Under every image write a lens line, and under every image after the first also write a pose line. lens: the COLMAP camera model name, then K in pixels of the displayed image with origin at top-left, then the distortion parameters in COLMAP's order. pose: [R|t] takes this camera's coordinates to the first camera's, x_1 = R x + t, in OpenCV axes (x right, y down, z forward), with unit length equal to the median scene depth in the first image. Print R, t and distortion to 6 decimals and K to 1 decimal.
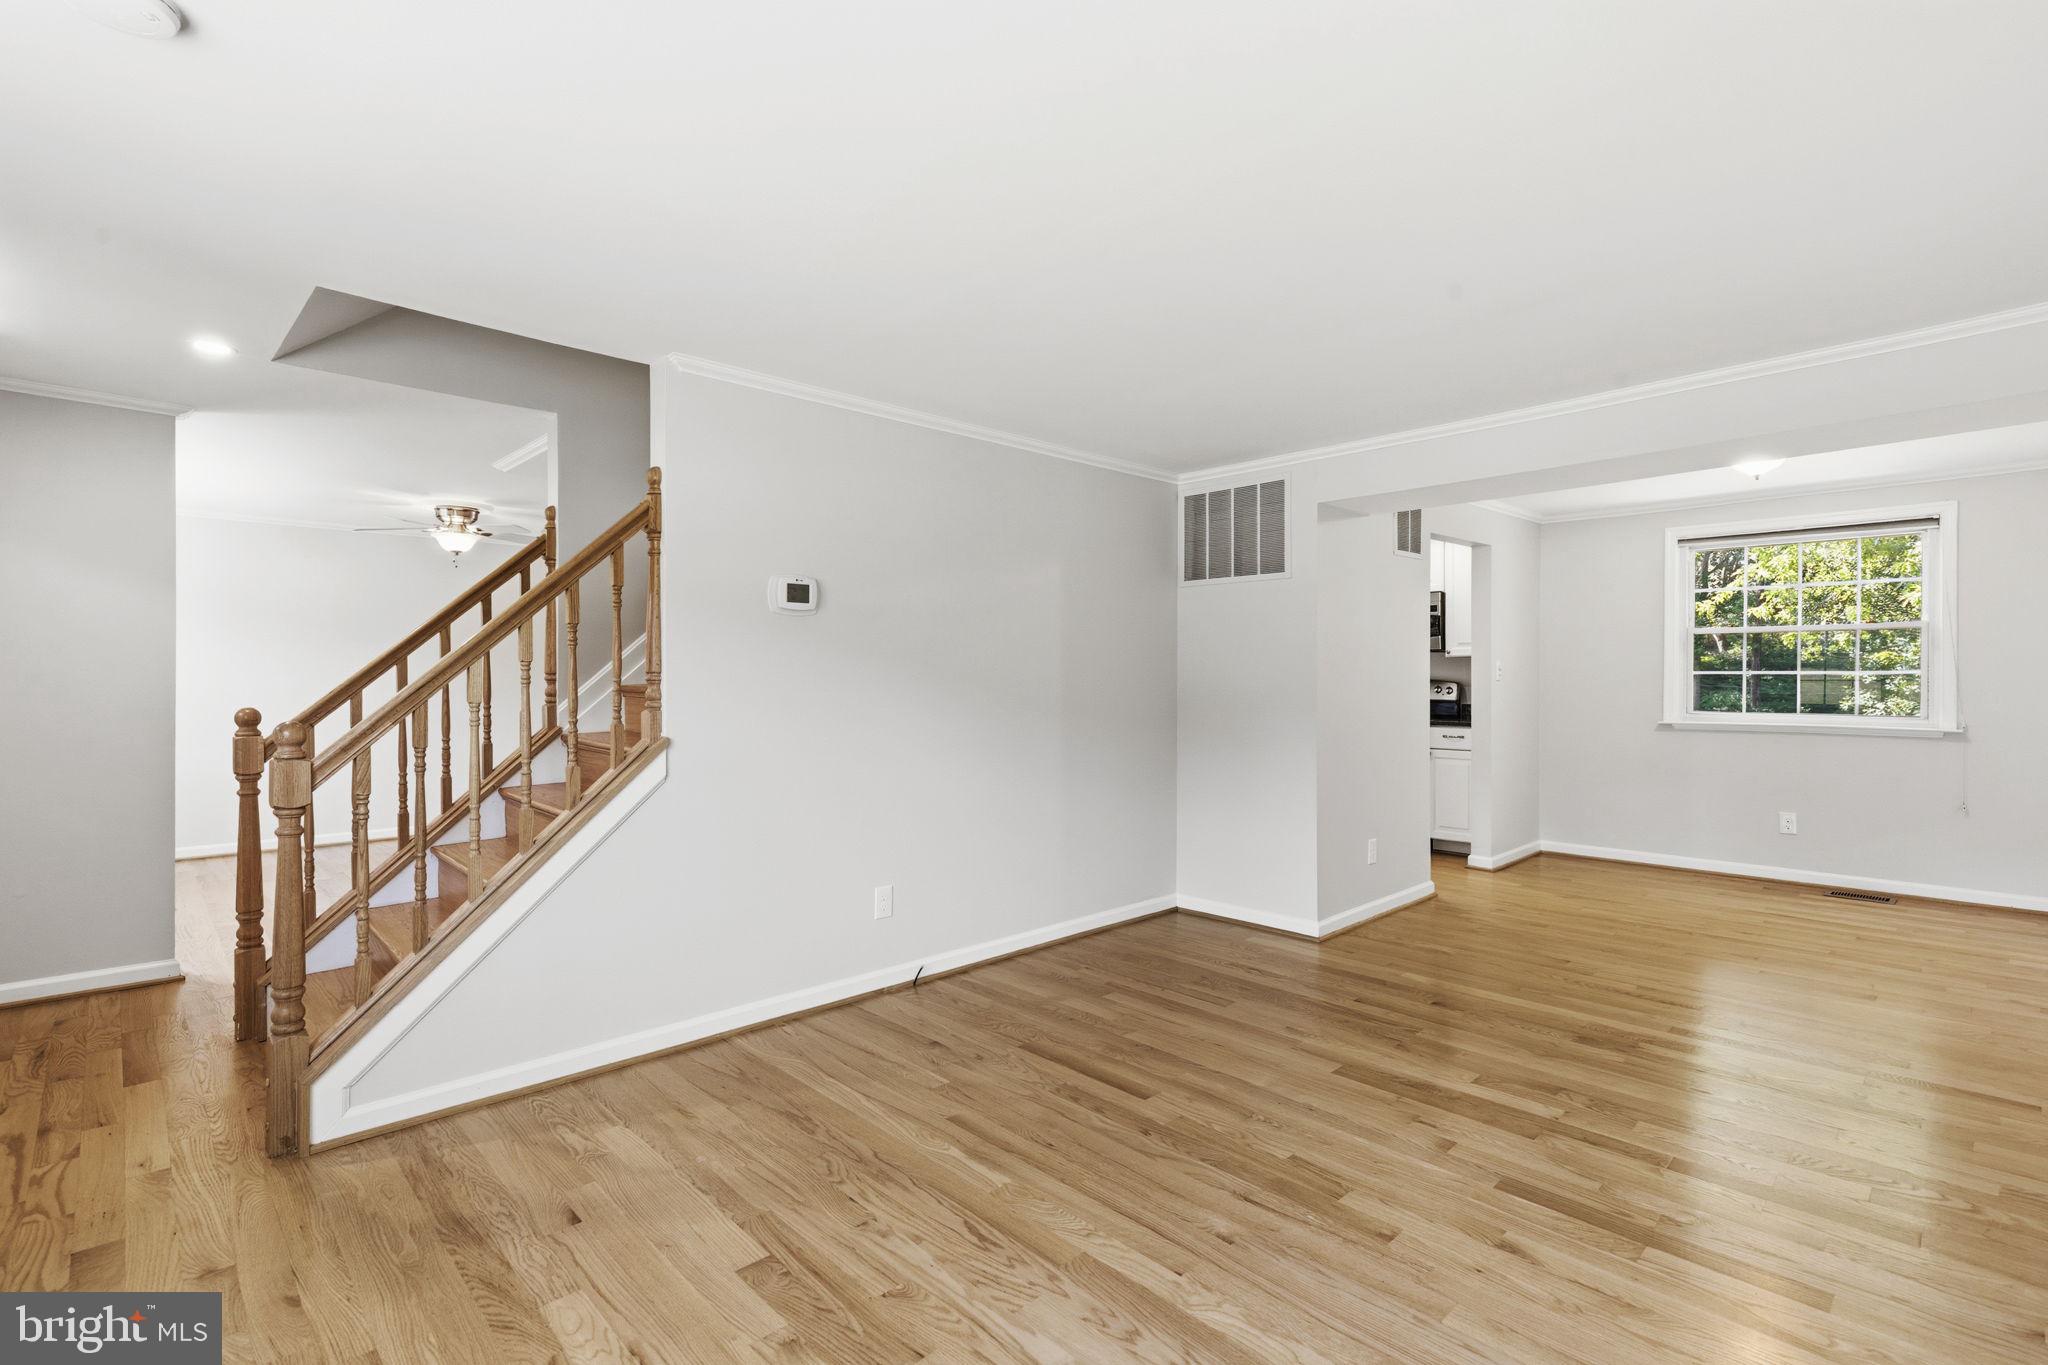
lens RADIAL K [[936.0, 0, 1030.4], [0, 936.0, 674.5], [0, 0, 1]] dist [0.008696, 0.000119]
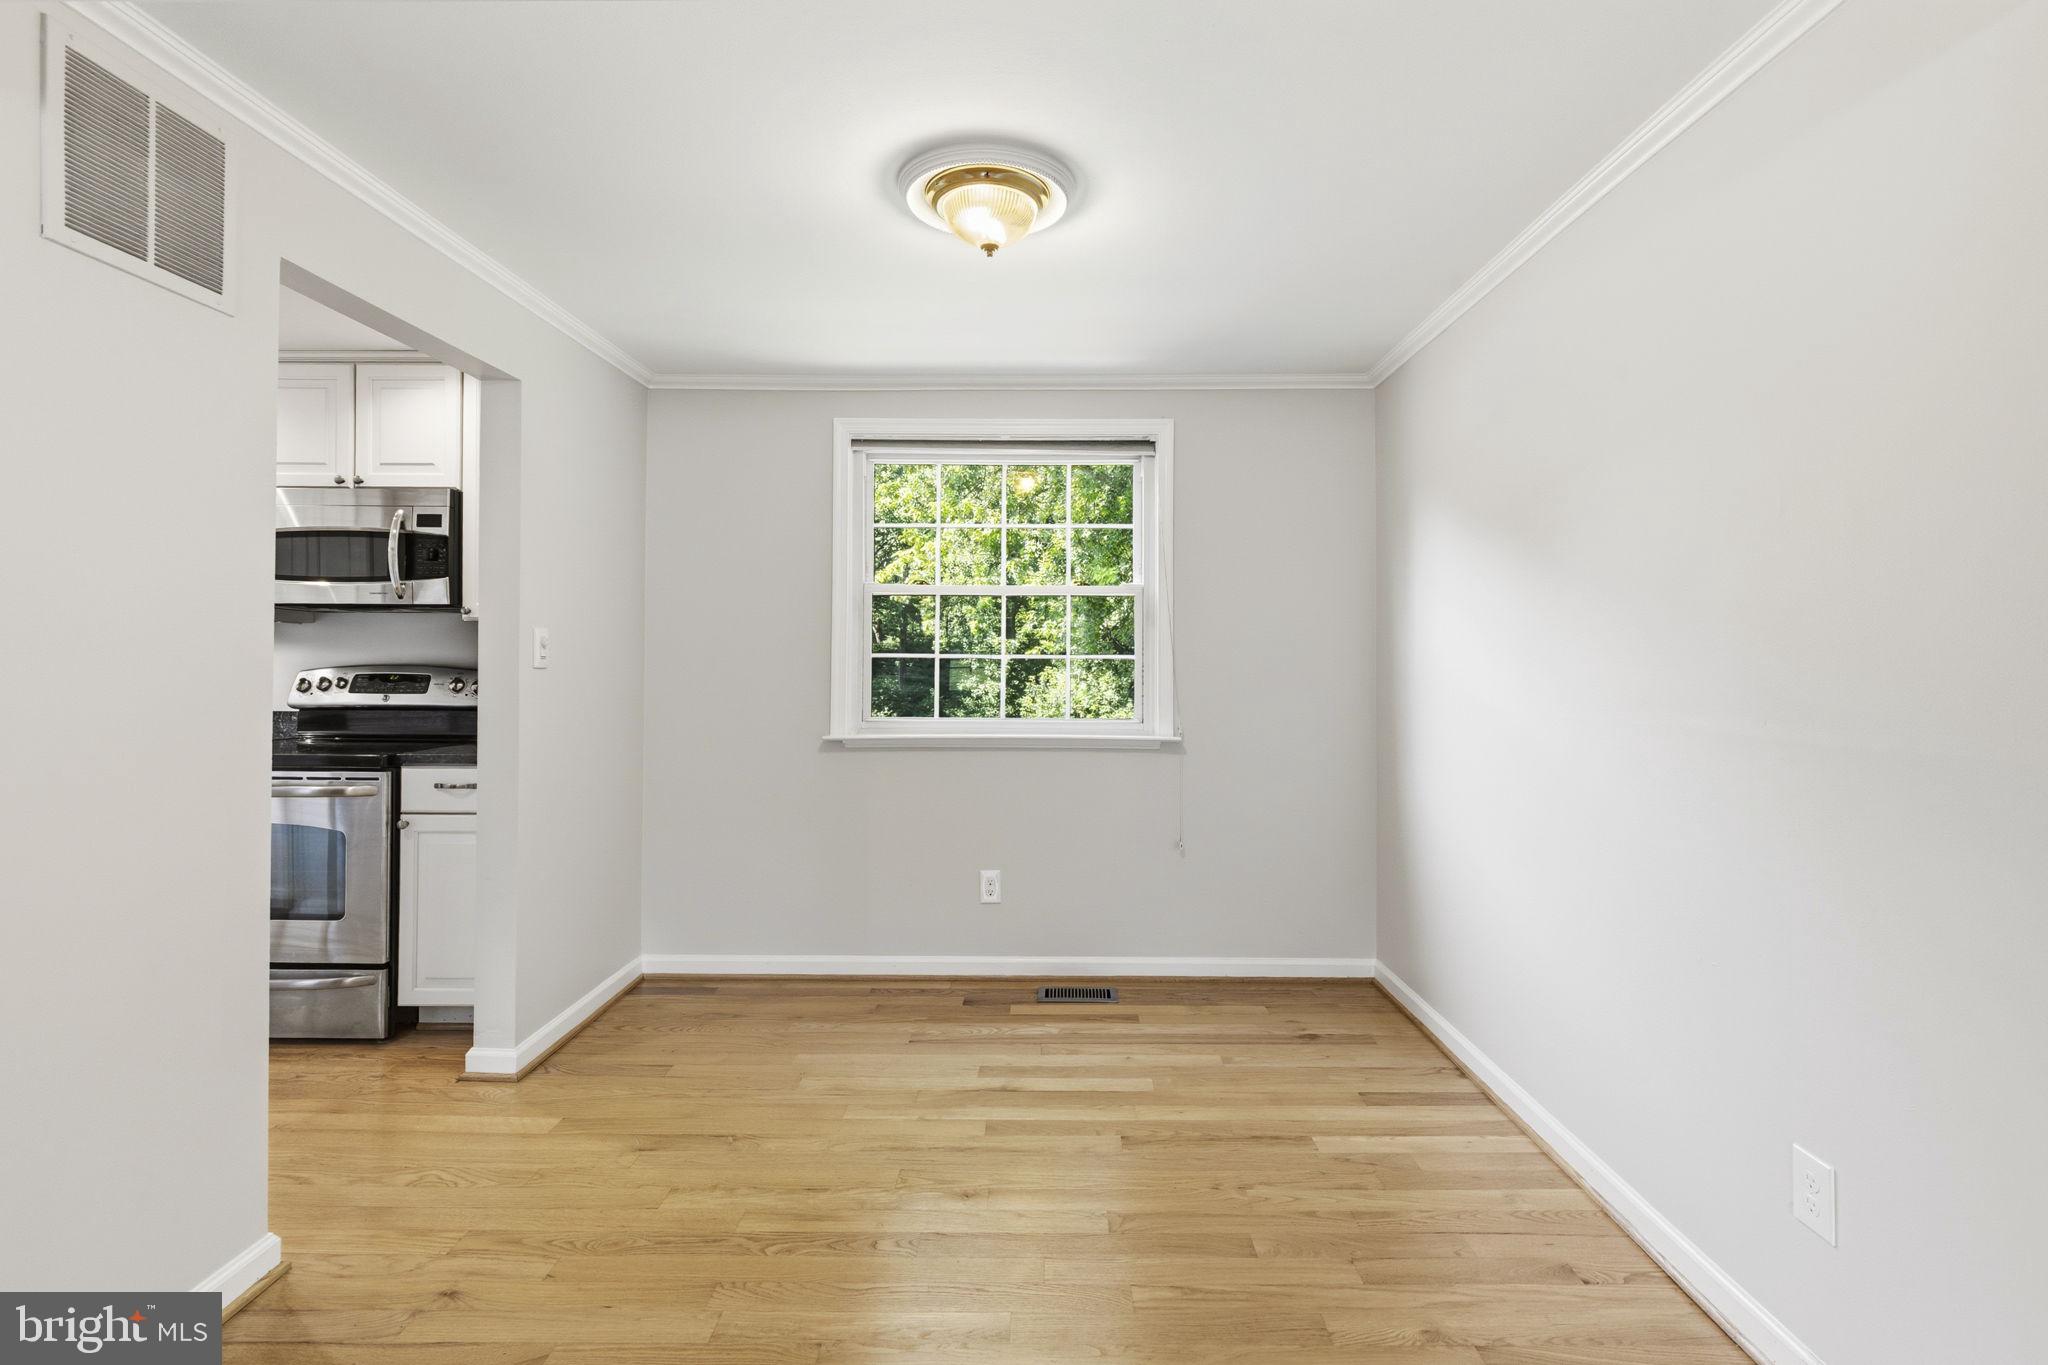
lens RADIAL K [[936.0, 0, 1030.4], [0, 936.0, 674.5], [0, 0, 1]] dist [0.008696, 0.000119]
pose [[0.701176, -0.007873, 0.712945, 0.375746], [-0.006688, 0.999822, 0.017618, -0.000856], [-0.712957, -0.017122, 0.700999, 0.546883]]
